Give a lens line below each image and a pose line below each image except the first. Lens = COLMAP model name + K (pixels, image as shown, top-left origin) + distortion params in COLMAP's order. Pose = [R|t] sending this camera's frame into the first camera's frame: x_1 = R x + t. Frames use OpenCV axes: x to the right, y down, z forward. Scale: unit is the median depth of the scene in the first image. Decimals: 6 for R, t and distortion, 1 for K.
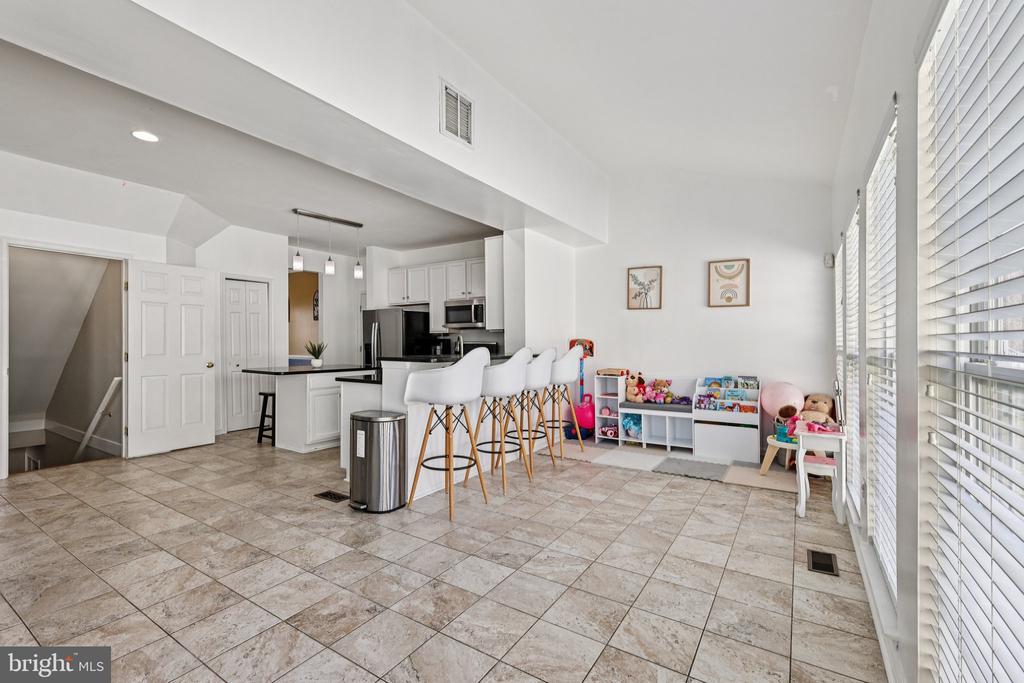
lens RADIAL K [[447.9, 0, 506.9], [0, 447.9, 343.1], [0, 0, 1]] dist [0.001433, 0.000072]
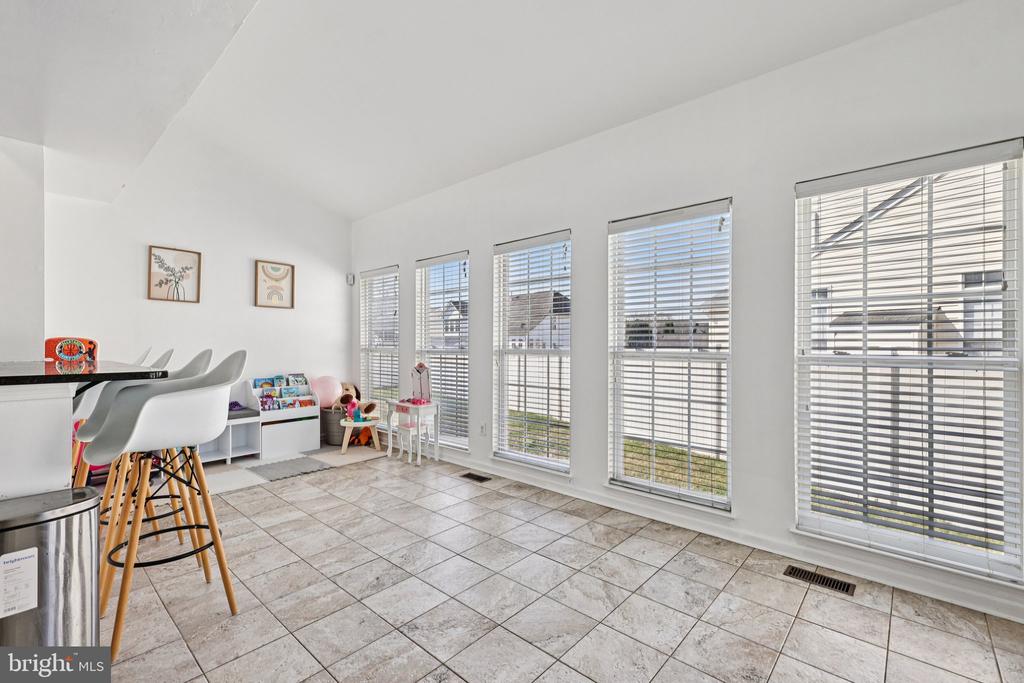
lens RADIAL K [[447.9, 0, 513.1], [0, 447.9, 341.1], [0, 0, 1]] dist [0.001433, 0.000072]
pose [[0.154235, 0.002265, 0.988032, -0.460866], [0.000760, 0.999997, -0.002411, -0.001978], [-0.988034, 0.001123, 0.154233, 0.320370]]
